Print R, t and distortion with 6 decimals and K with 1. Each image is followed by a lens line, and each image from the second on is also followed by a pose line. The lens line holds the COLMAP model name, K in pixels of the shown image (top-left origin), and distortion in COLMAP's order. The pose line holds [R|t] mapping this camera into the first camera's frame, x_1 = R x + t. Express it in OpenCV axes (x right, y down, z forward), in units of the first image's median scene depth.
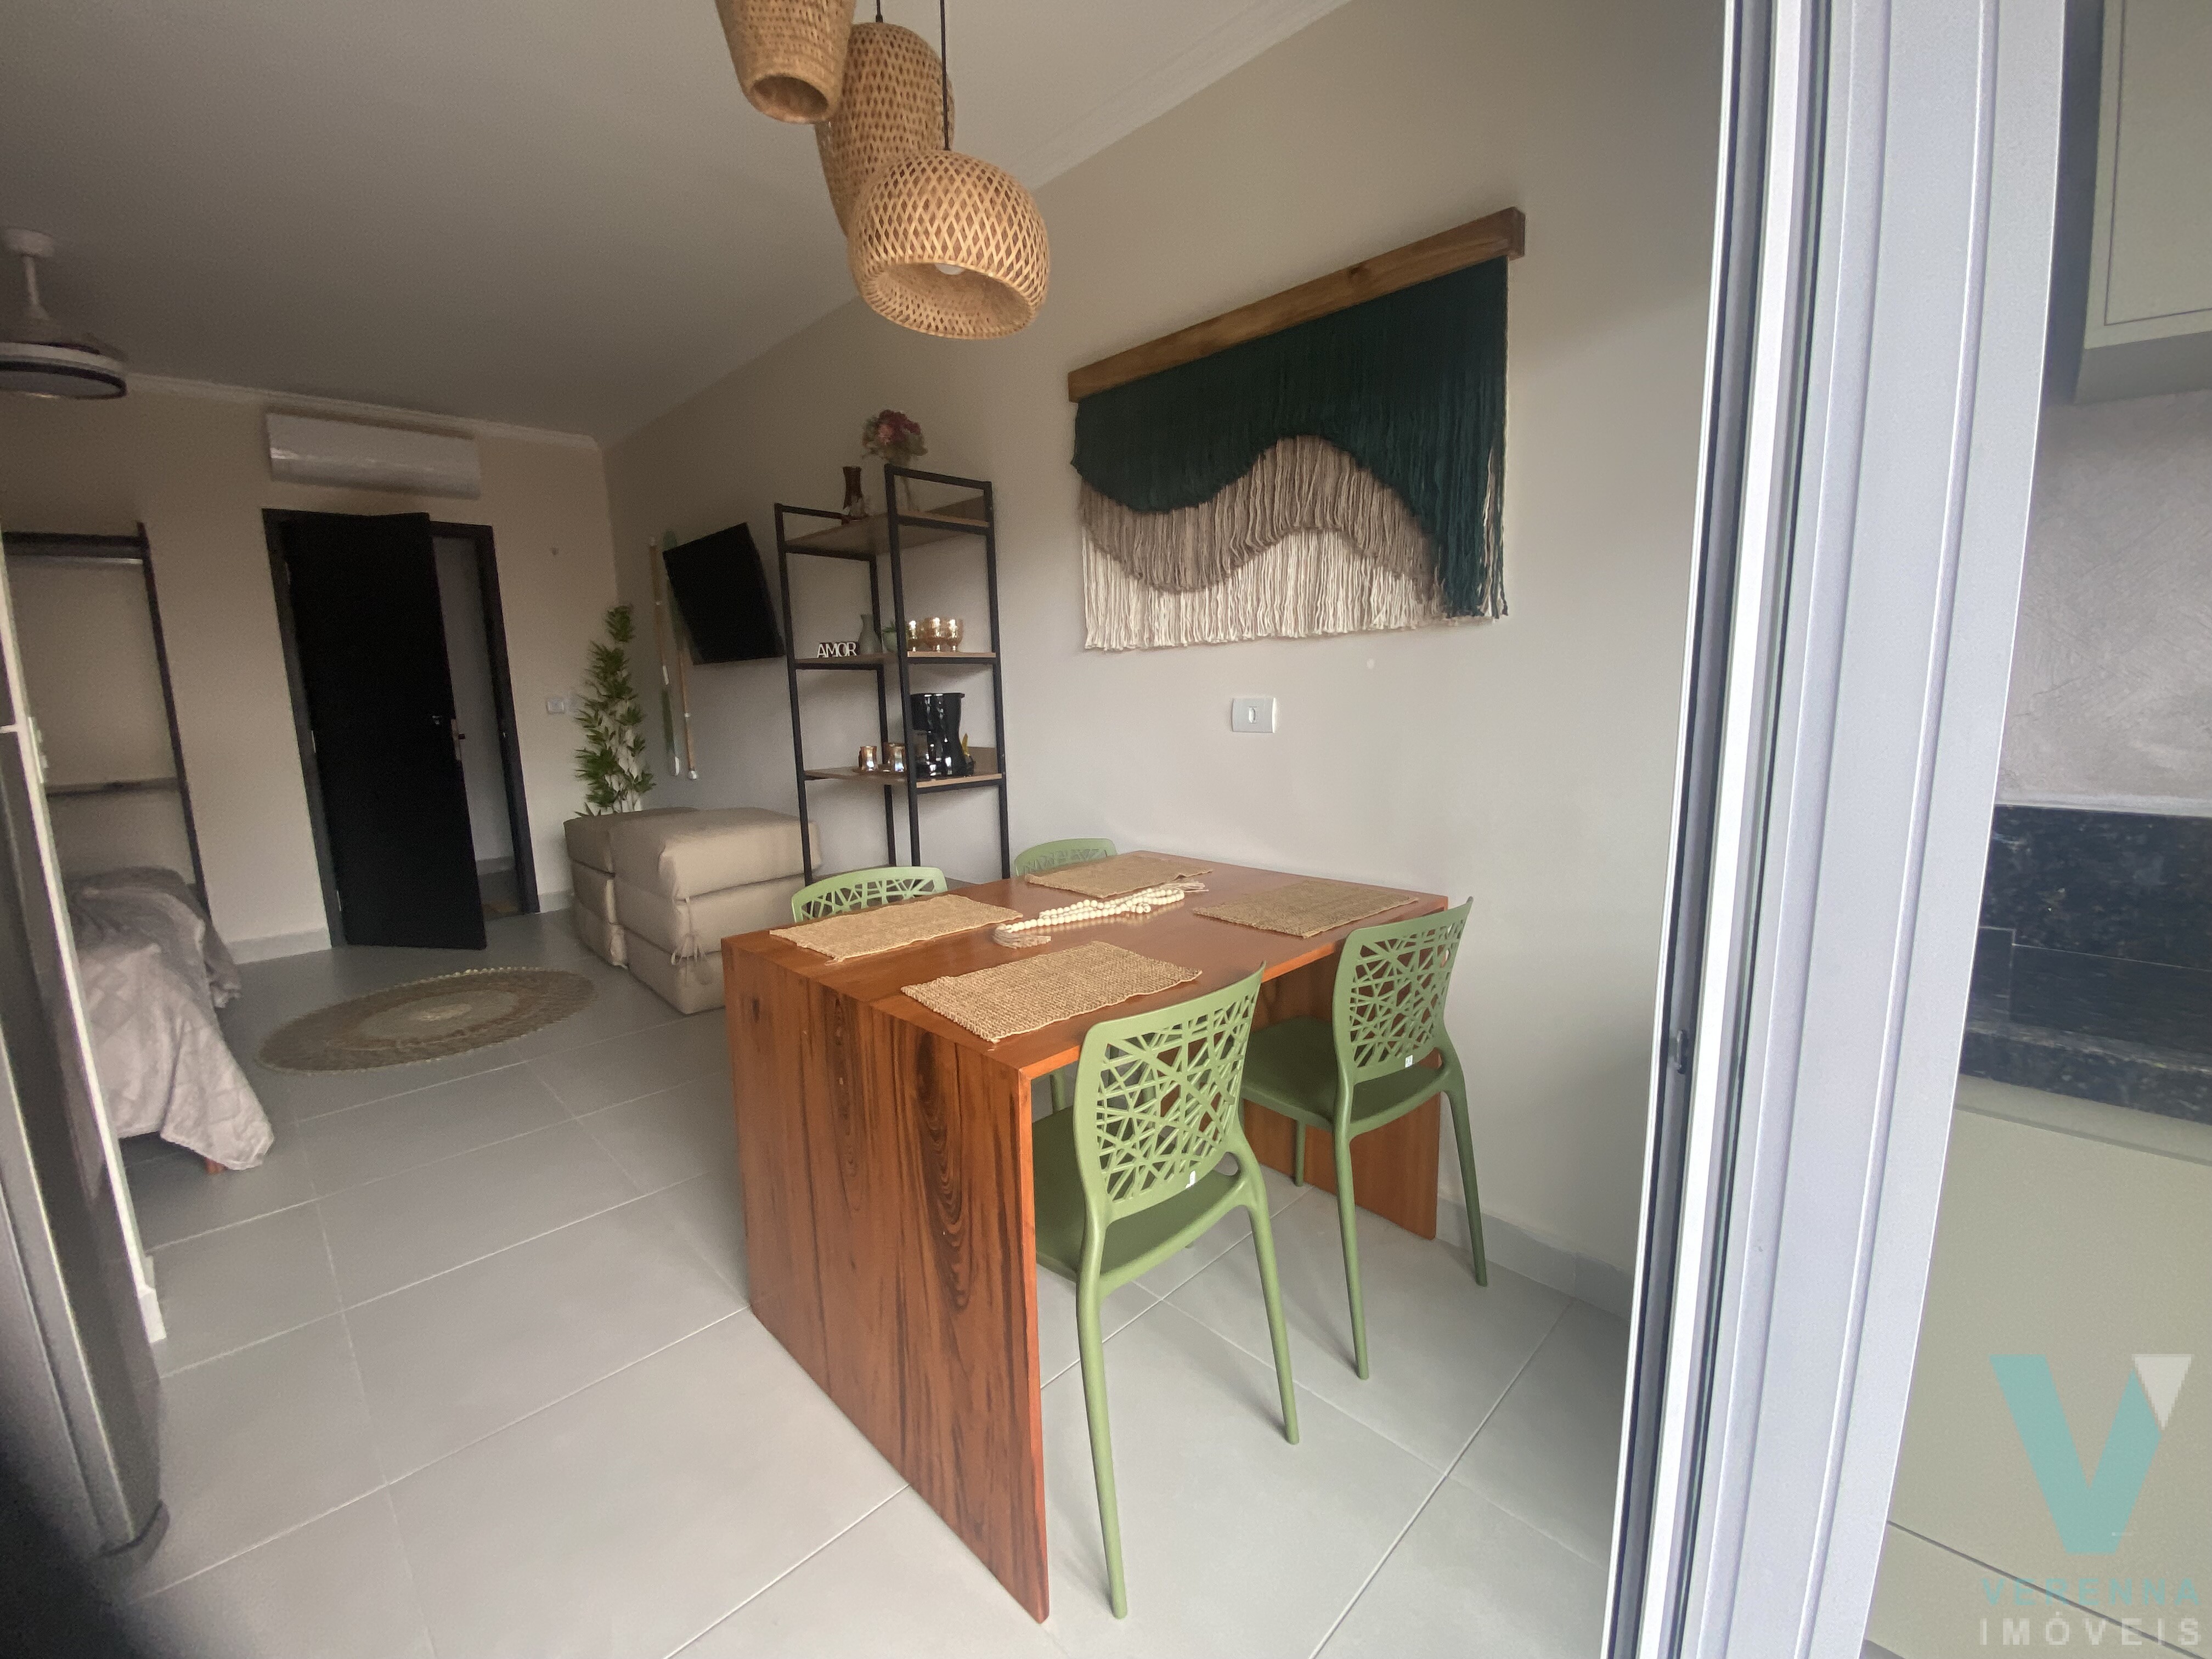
lens RADIAL K [[892.8, 0, 1104.5], [0, 892.8, 827.5], [0, 0, 1]] dist [0.047280, -0.038494]
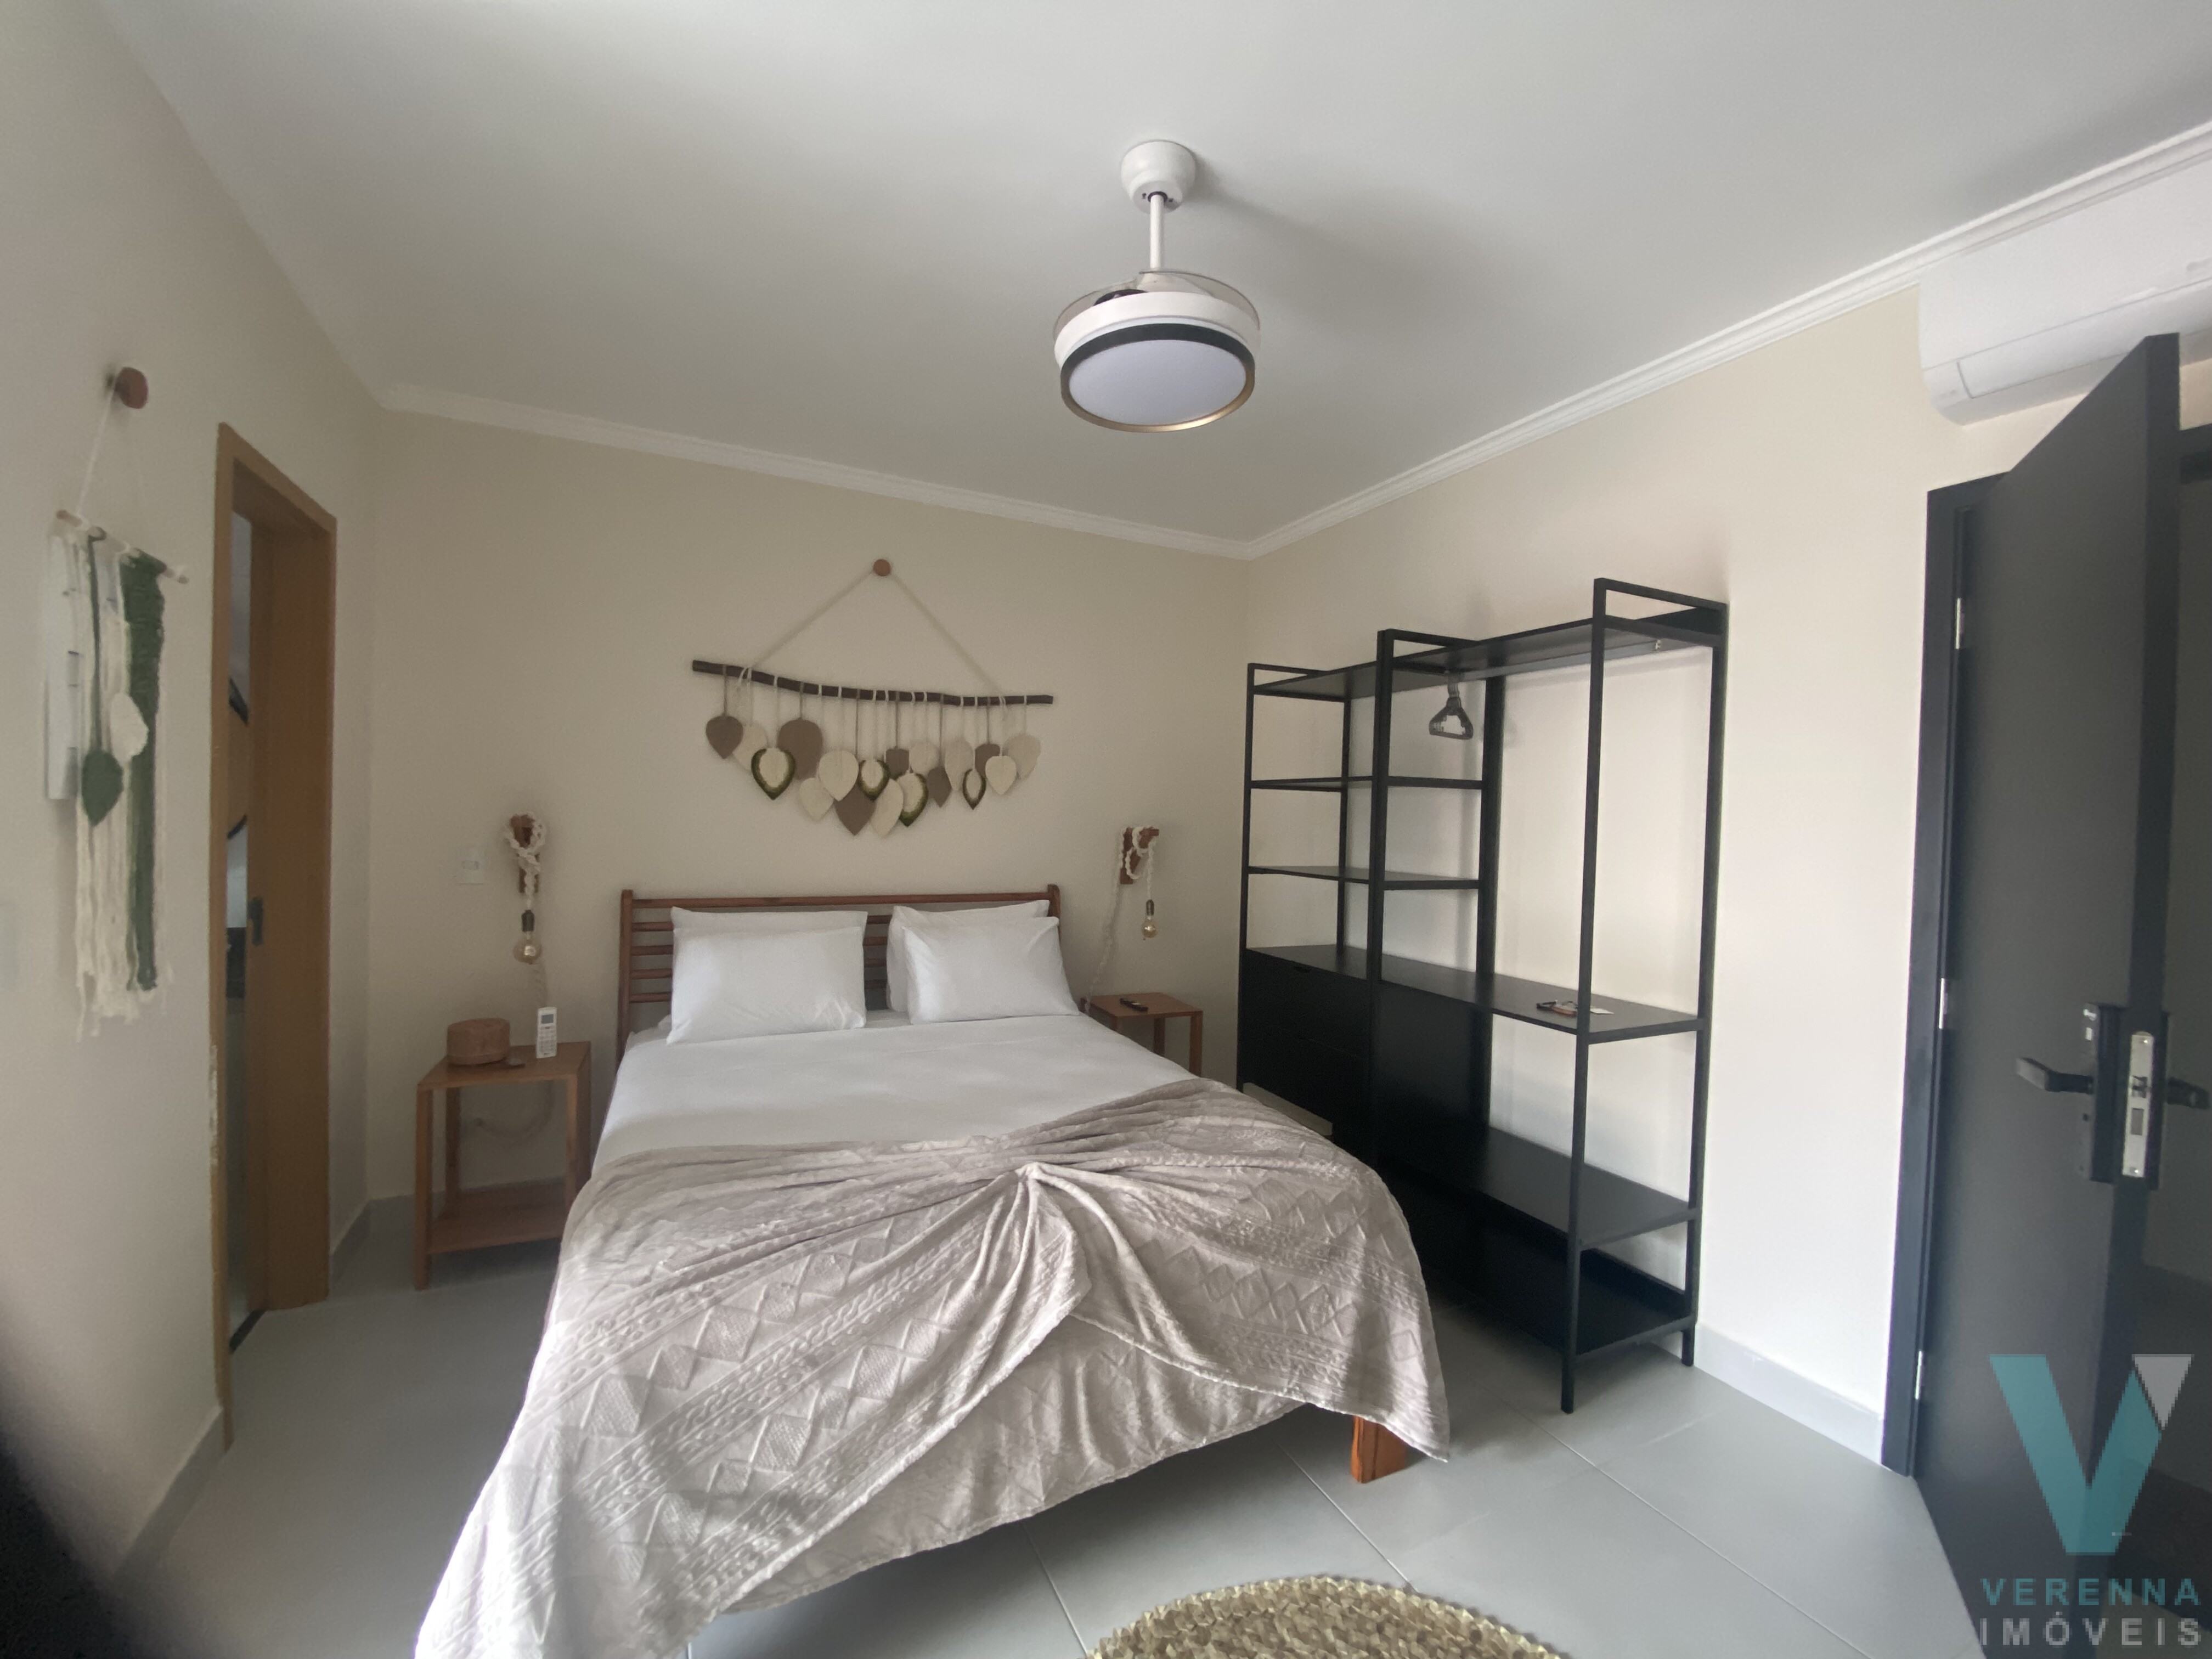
lens RADIAL K [[893.6, 0, 1099.8], [0, 893.6, 829.6], [0, 0, 1]] dist [0.027940, -0.023995]
pose [[-0.333871, 0.030114, -0.942138, -0.727146], [-0.170629, 0.981047, 0.091825, -0.311908], [0.927047, 0.191414, -0.322404, 1.591521]]
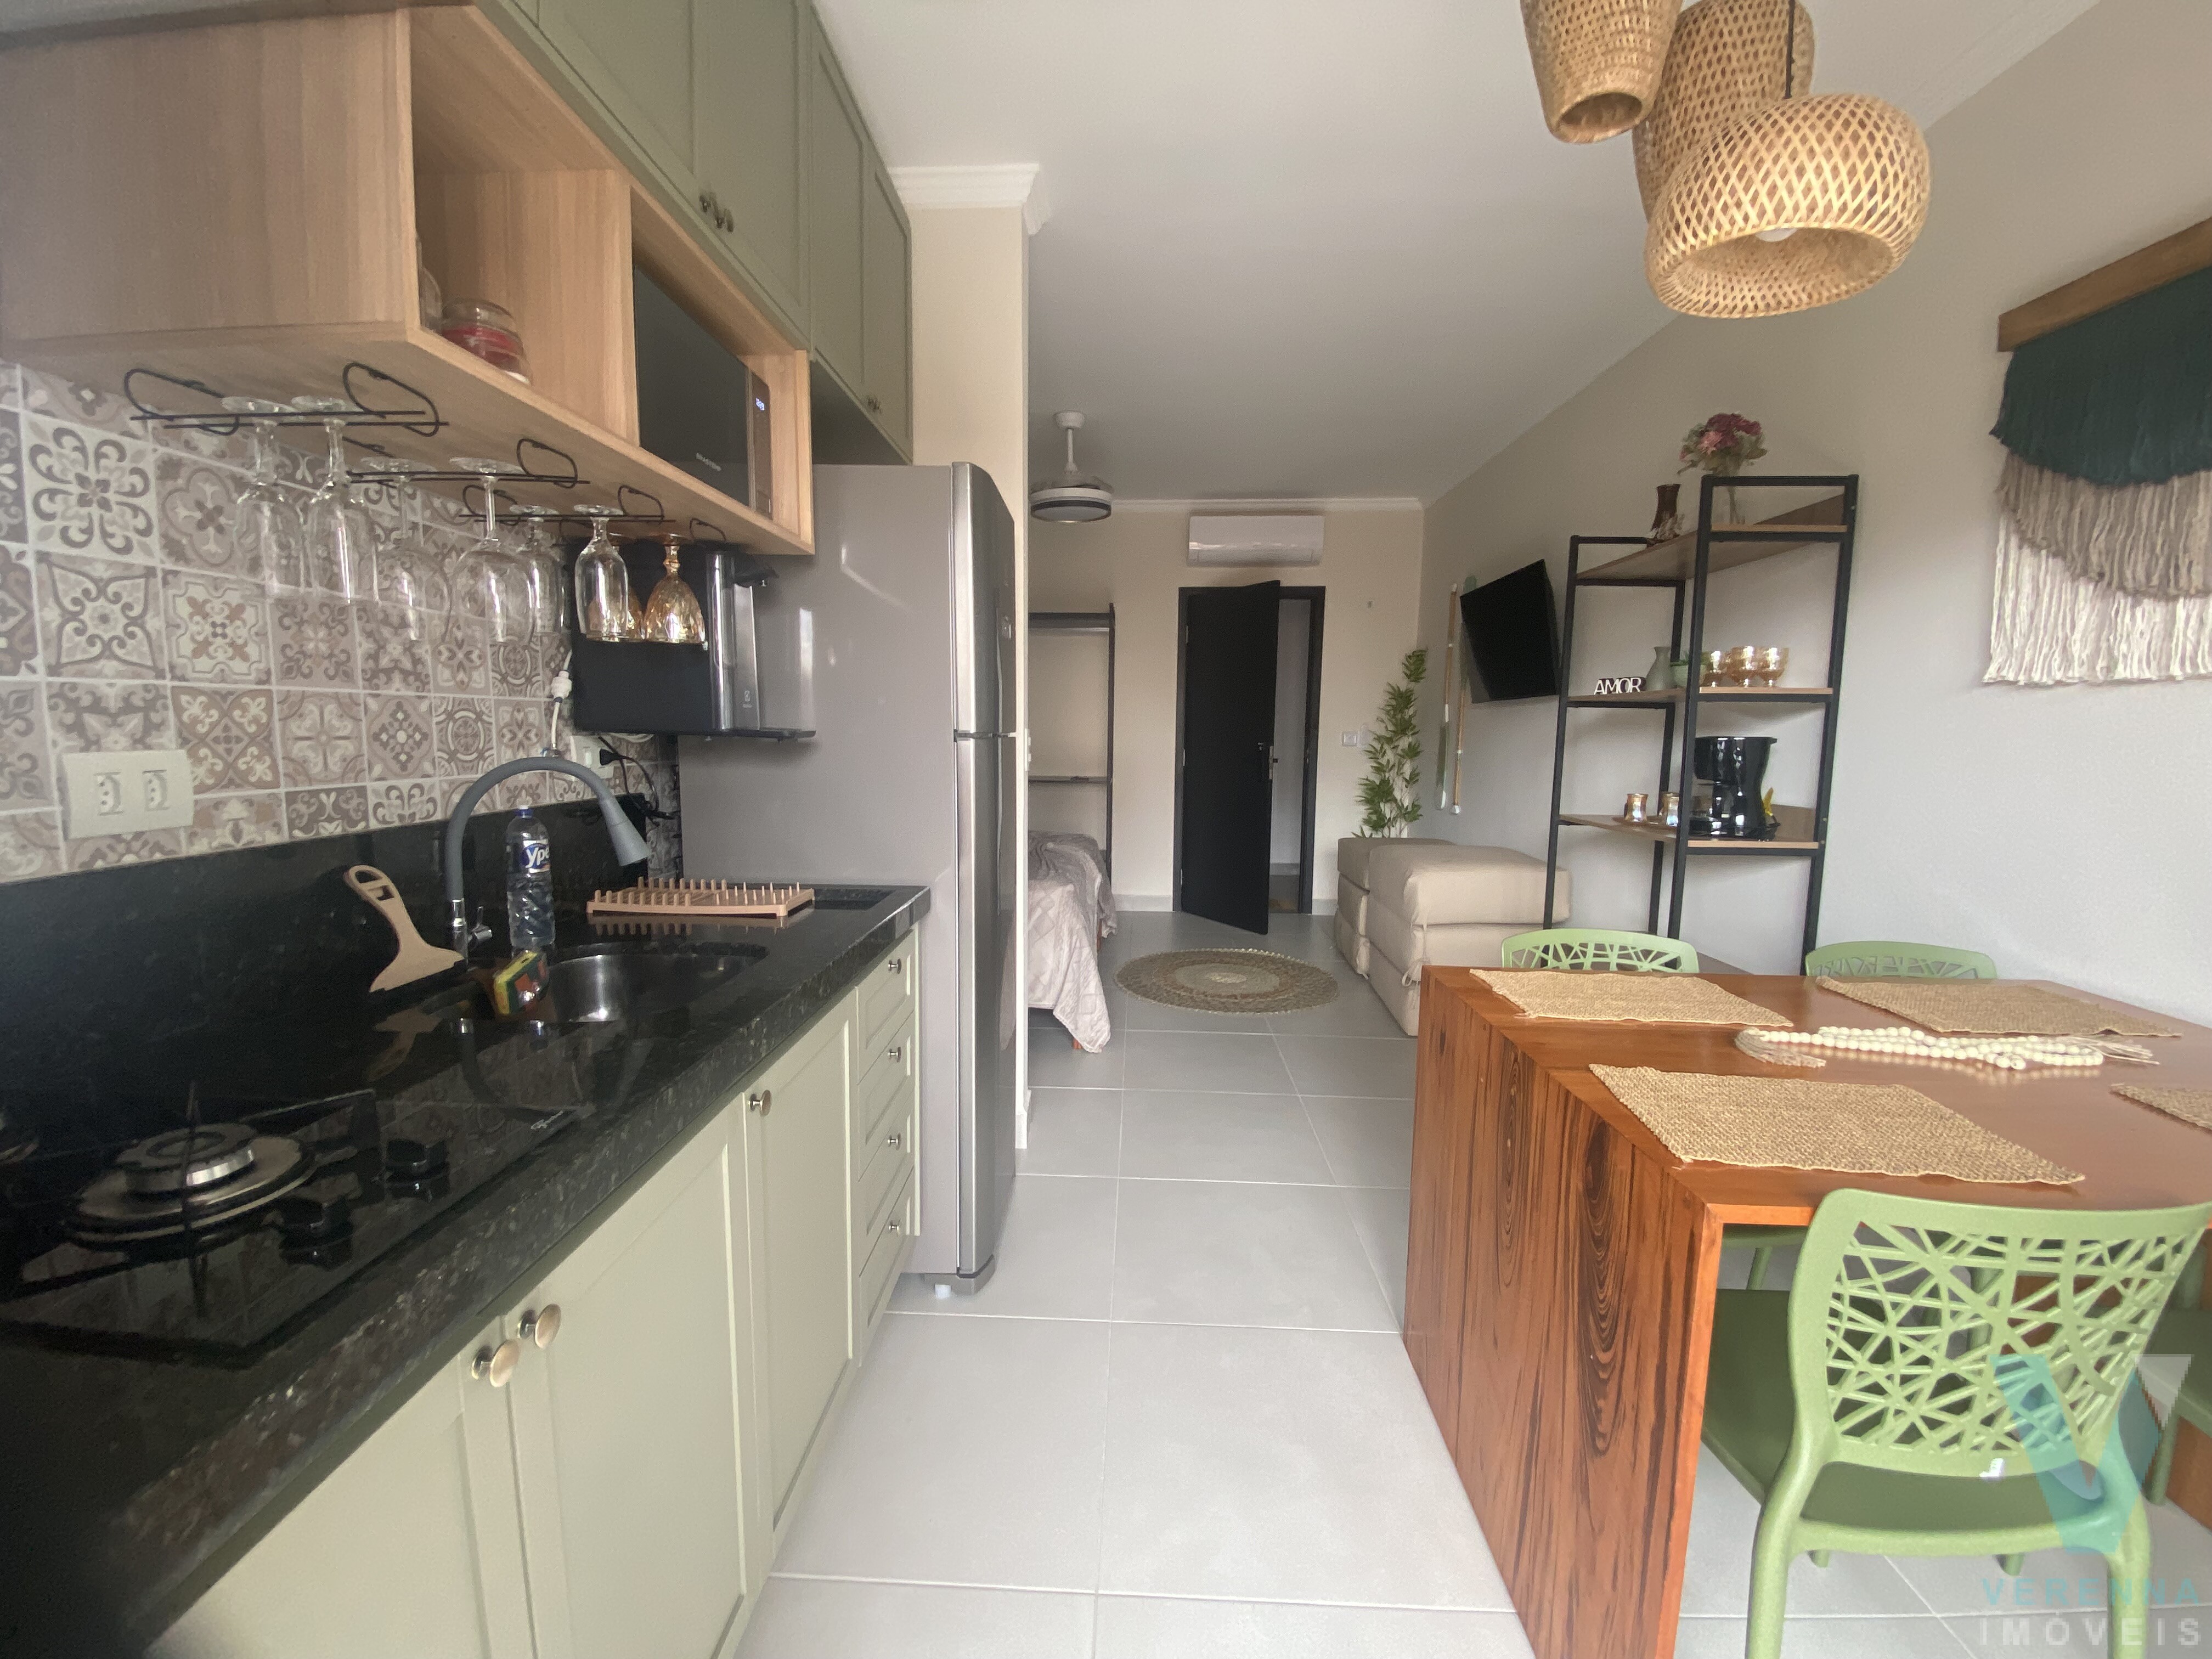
lens RADIAL K [[895.5, 0, 1099.8], [0, 895.5, 830.5], [0, 0, 1]] dist [0.015066, -0.018647]
pose [[0.674595, 0.113513, -0.729408, 0.043603], [-0.141469, 0.989671, 0.023178, -0.000591], [0.724505, 0.087553, 0.683686, 0.017095]]
